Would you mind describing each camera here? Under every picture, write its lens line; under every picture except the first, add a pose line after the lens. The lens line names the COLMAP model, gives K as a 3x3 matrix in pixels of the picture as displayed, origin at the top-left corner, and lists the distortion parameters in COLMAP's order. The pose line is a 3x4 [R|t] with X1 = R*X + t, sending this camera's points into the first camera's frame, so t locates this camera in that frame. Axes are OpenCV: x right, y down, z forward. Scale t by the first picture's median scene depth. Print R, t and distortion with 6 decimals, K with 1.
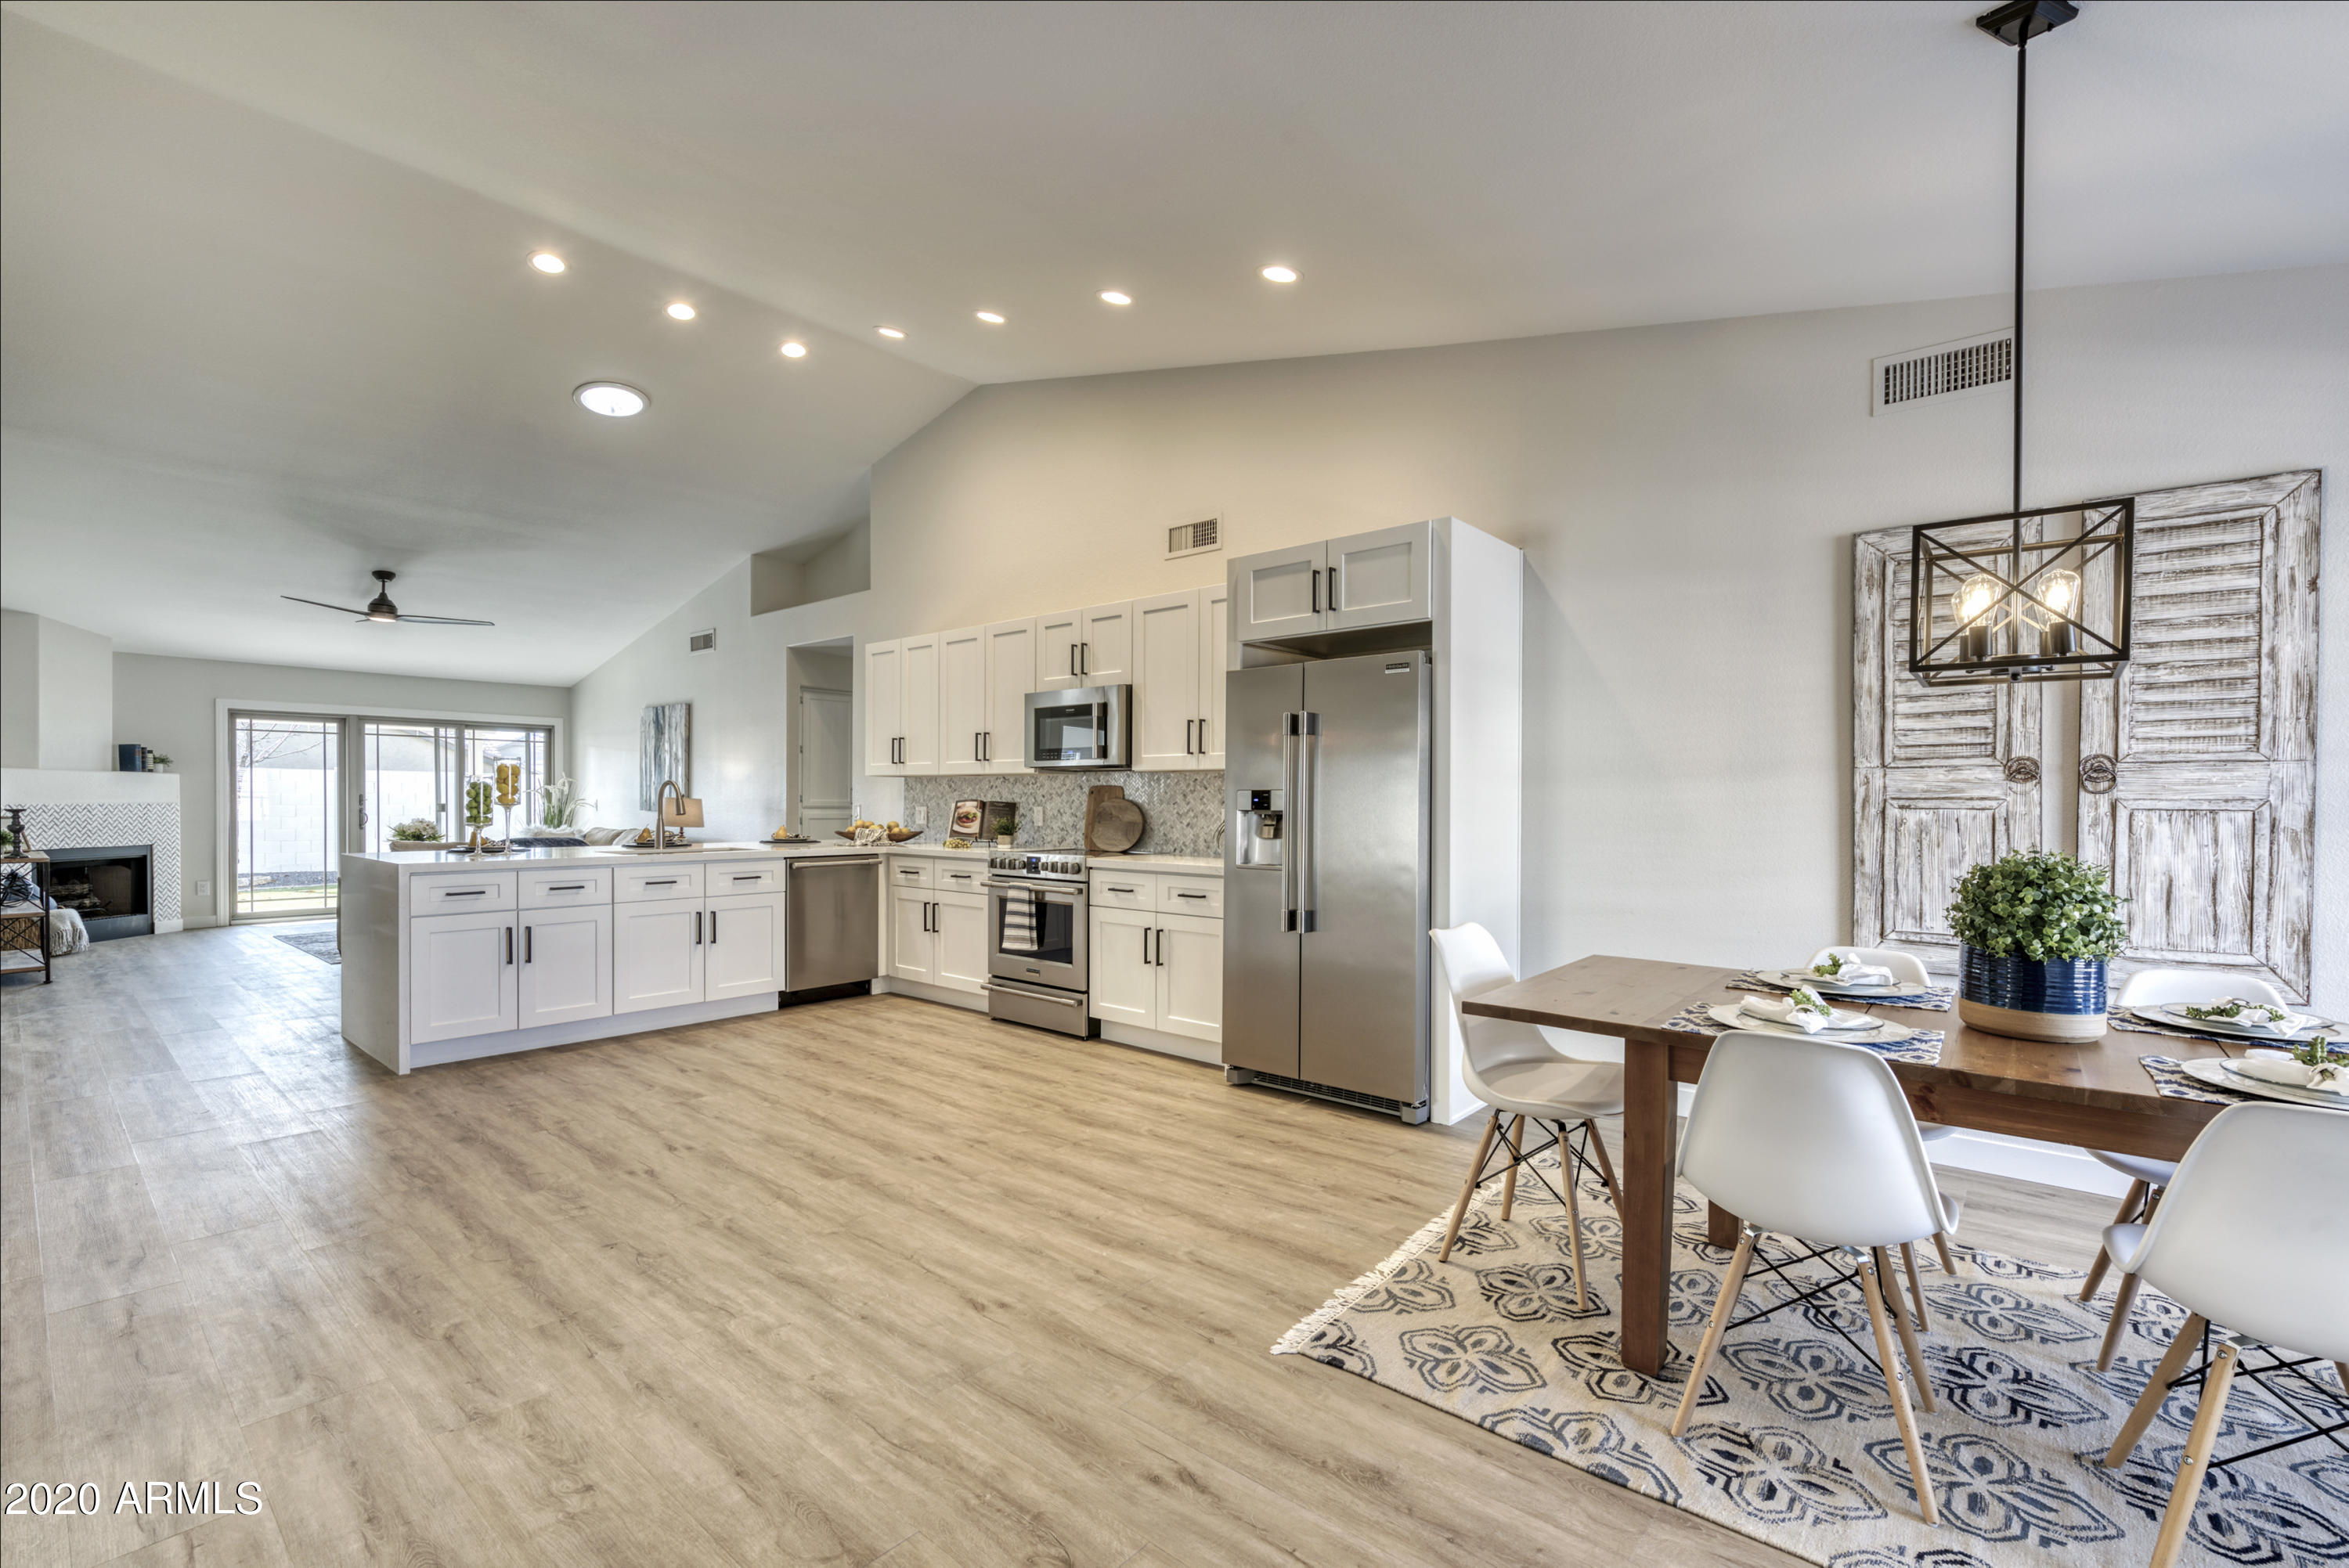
lens RADIAL K [[1022.9, 0, 1171.7], [0, 1022.9, 812.9], [0, 0, 1]] dist [-0.002531, -0.000714]
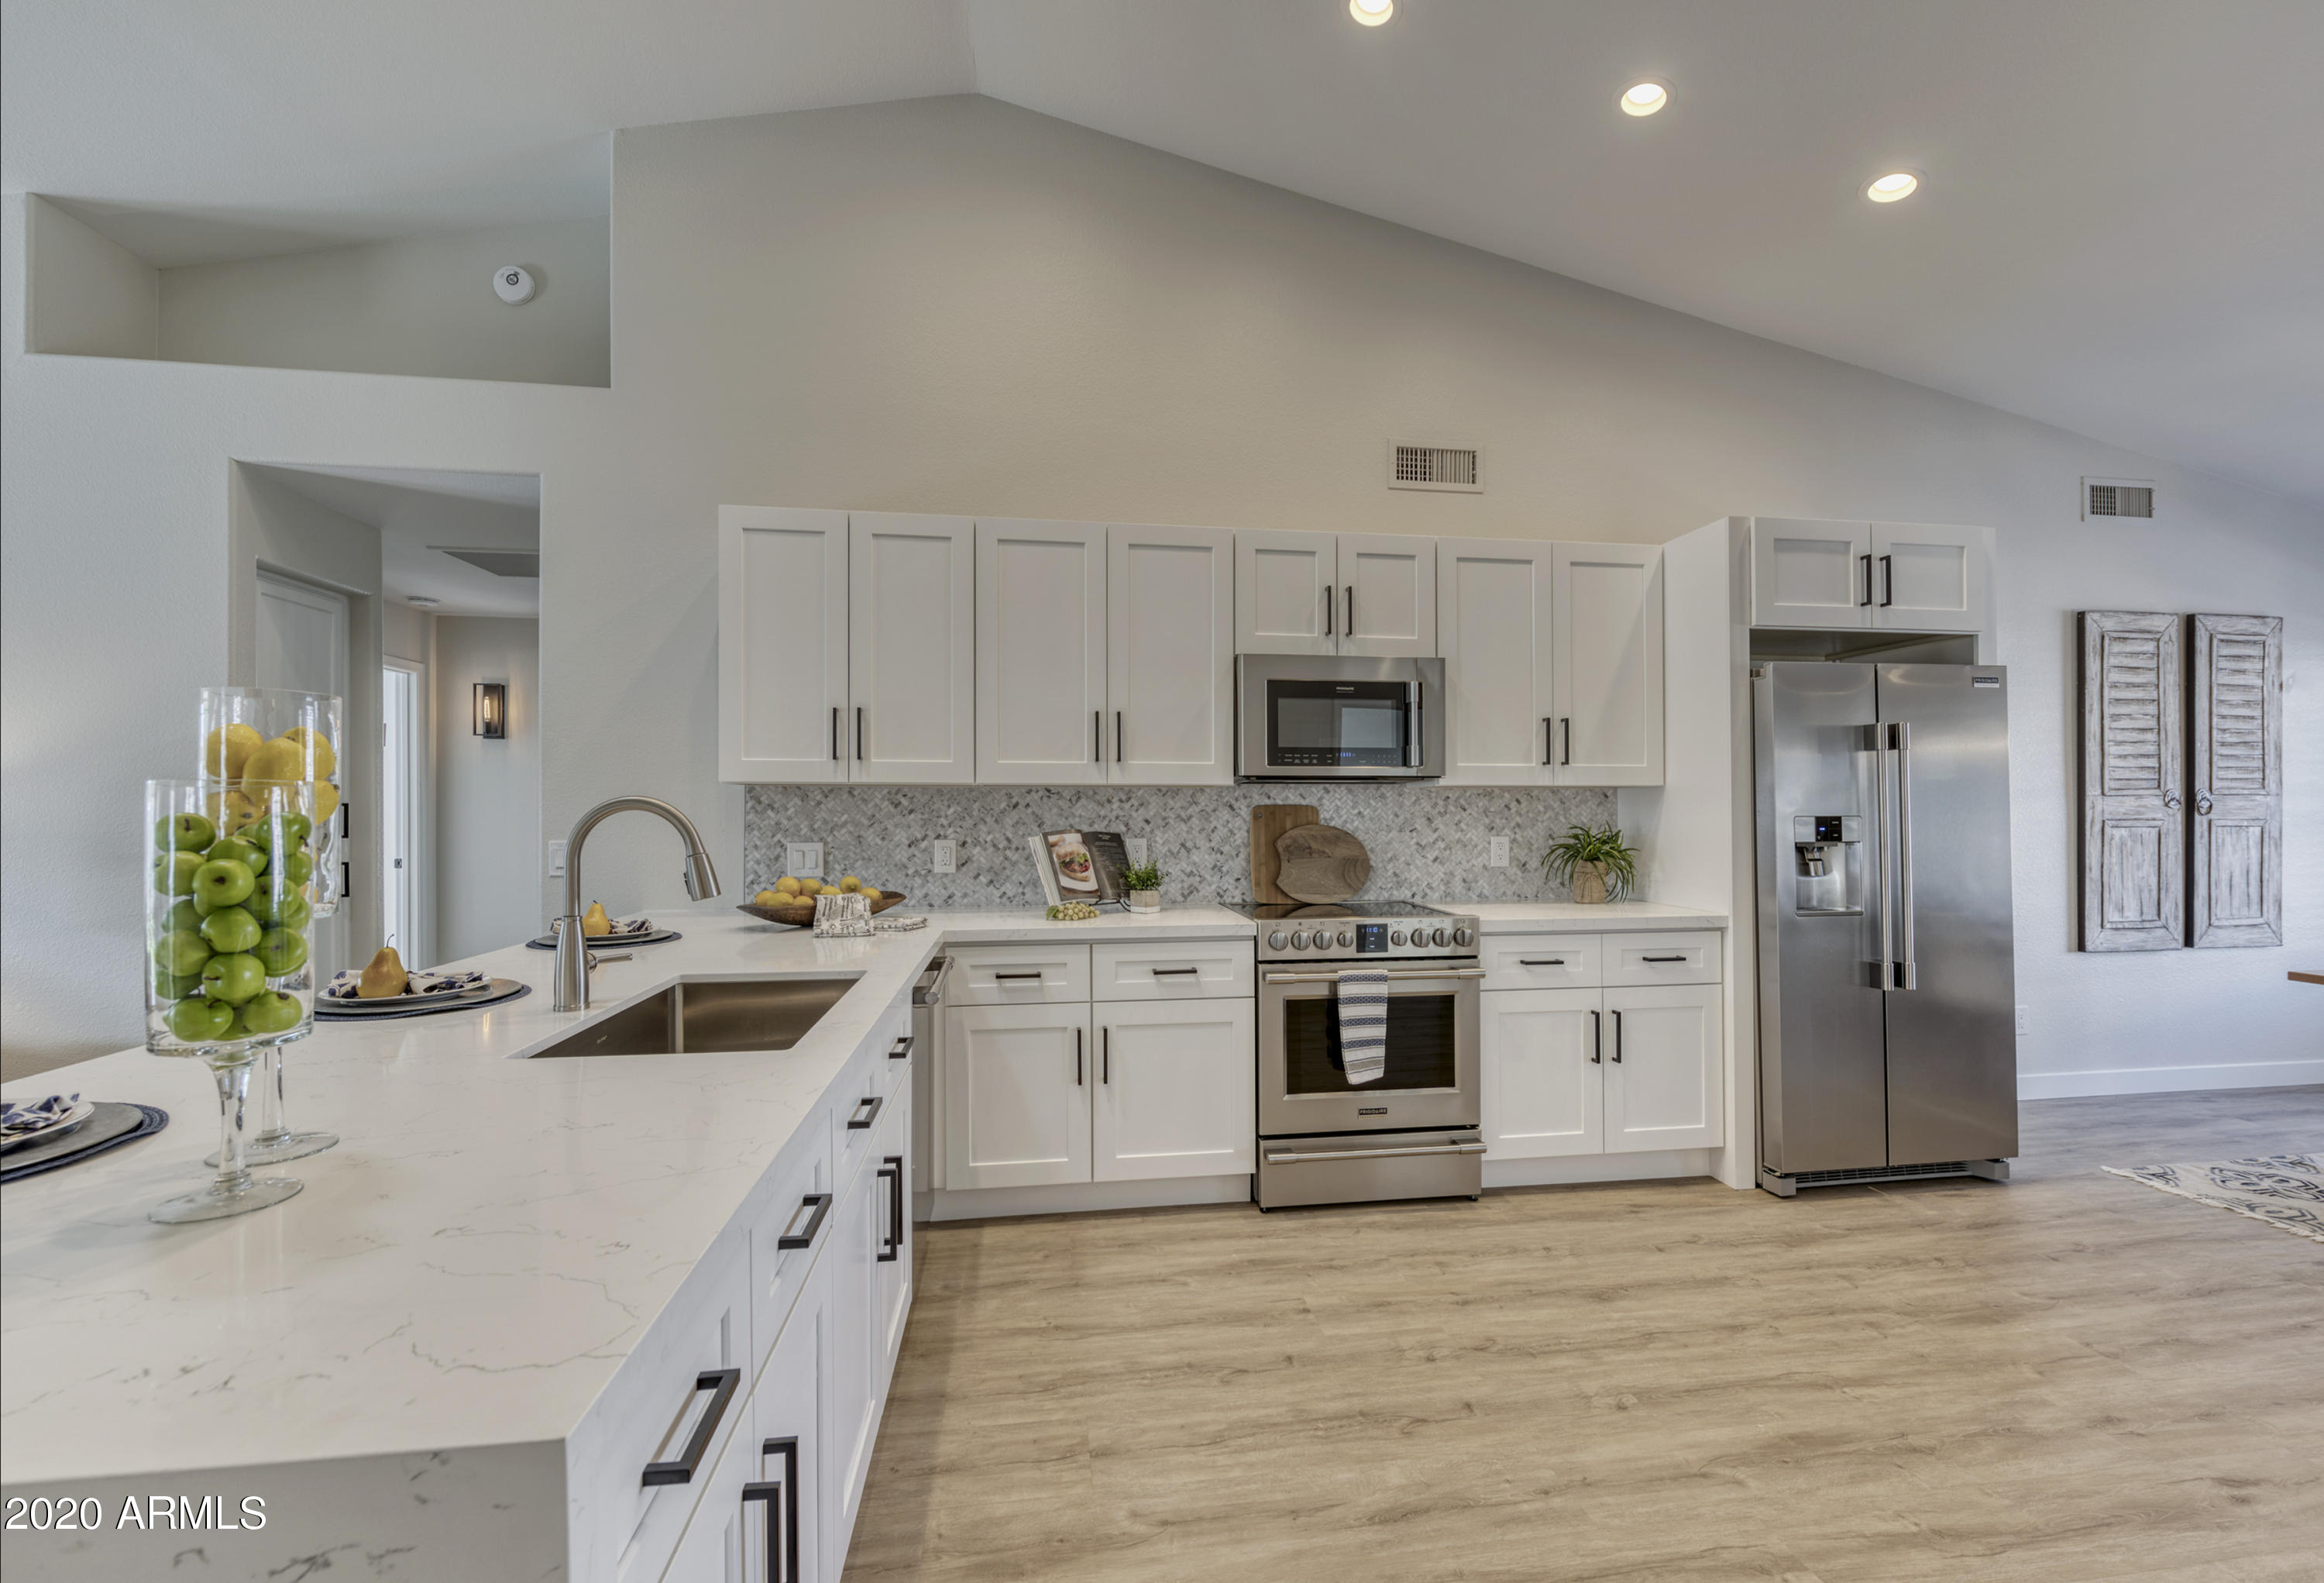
lens RADIAL K [[998.1, 0, 1154.6], [0, 998.1, 802.8], [0, 0, 1]] dist [-0.004413, -0.000674]
pose [[0.650719, -0.003986, 0.759309, -0.796673], [0.012454, 0.999908, -0.005424, -0.033464], [-0.759217, 0.012986, 0.650708, 0.842654]]
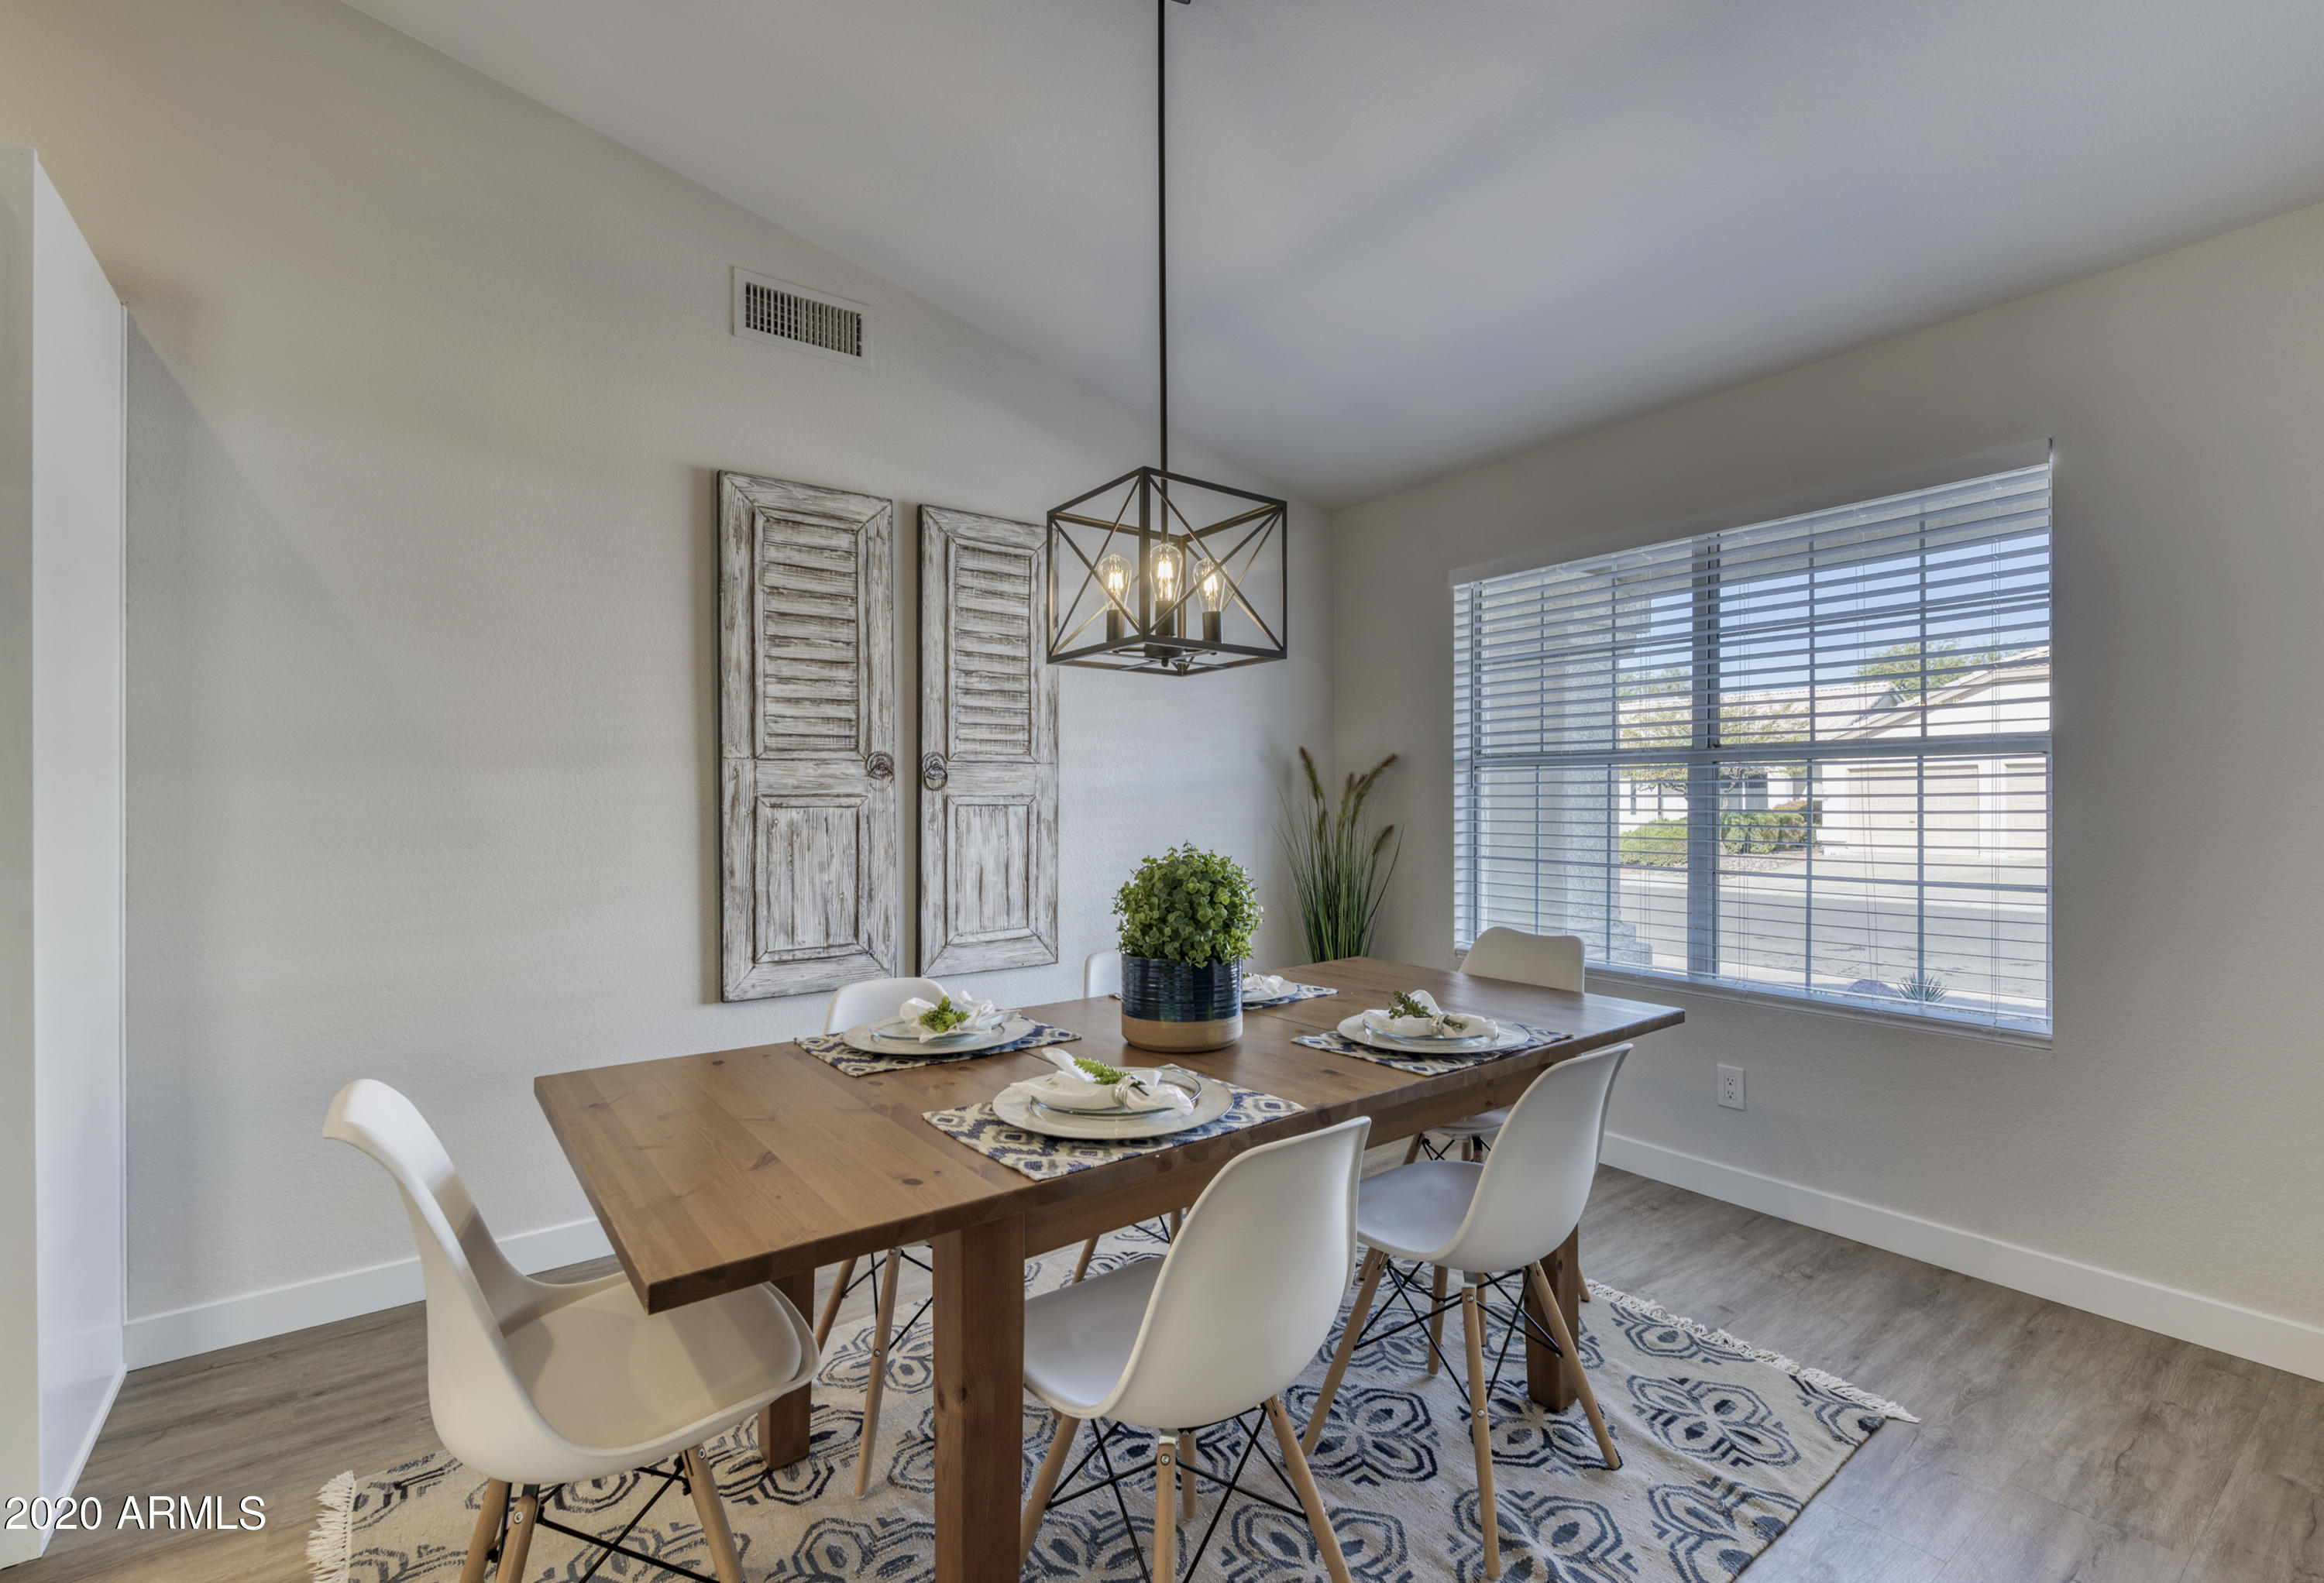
lens RADIAL K [[1024.6, 0, 1195.1], [0, 1024.6, 794.7], [0, 0, 1]] dist [-0.004761, -0.000423]
pose [[0.207327, -0.000817, 0.978271, -0.037651], [0.018121, 0.999831, -0.003006, -0.004537], [-0.978104, 0.018350, 0.207307, 0.365030]]
